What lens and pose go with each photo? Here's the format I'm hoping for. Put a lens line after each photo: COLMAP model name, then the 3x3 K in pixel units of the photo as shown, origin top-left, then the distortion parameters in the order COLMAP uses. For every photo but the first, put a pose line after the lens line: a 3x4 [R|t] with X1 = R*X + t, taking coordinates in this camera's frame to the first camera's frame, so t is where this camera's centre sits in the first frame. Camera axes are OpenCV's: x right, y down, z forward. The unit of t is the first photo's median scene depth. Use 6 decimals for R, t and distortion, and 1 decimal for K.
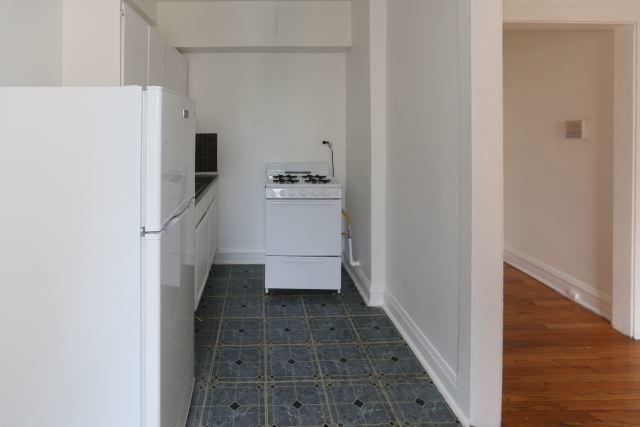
lens RADIAL K [[326.1, 0, 264.8], [0, 326.1, 129.3], [0, 0, 1]] dist [-0.018380, 0.002507]
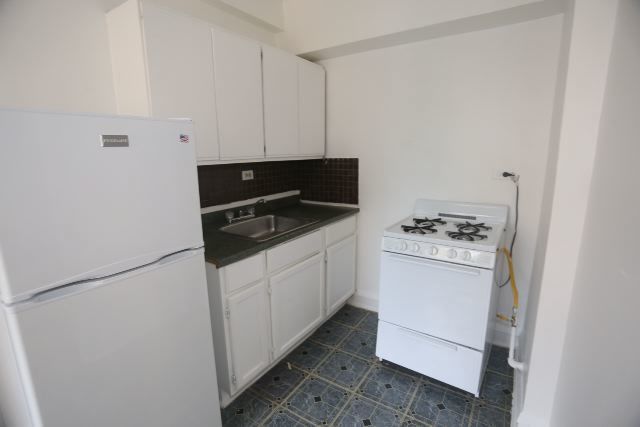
lens RADIAL K [[309.6, 0, 320.0], [0, 309.6, 213.5], [0, 0, 1]] dist [-0.039965, 0.000508]
pose [[0.830682, 0.102920, -0.547151, 0.283155], [0.010531, 0.979684, 0.200269, -0.011468], [0.556647, -0.172122, 0.812723, 0.389355]]
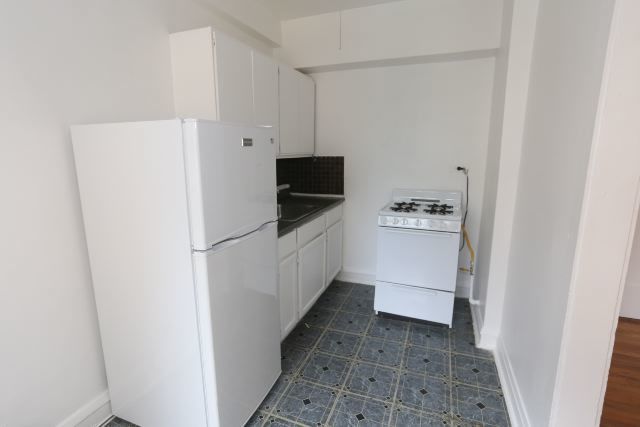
lens RADIAL K [[321.2, 0, 320.0], [0, 321.2, 213.5], [0, 0, 1]] dist [-0.028271, 0.001345]
pose [[0.930367, 0.071344, -0.359622, 0.198508], [0.001559, 0.980105, 0.198472, -0.015414], [0.366627, -0.185213, 0.911746, 0.069014]]
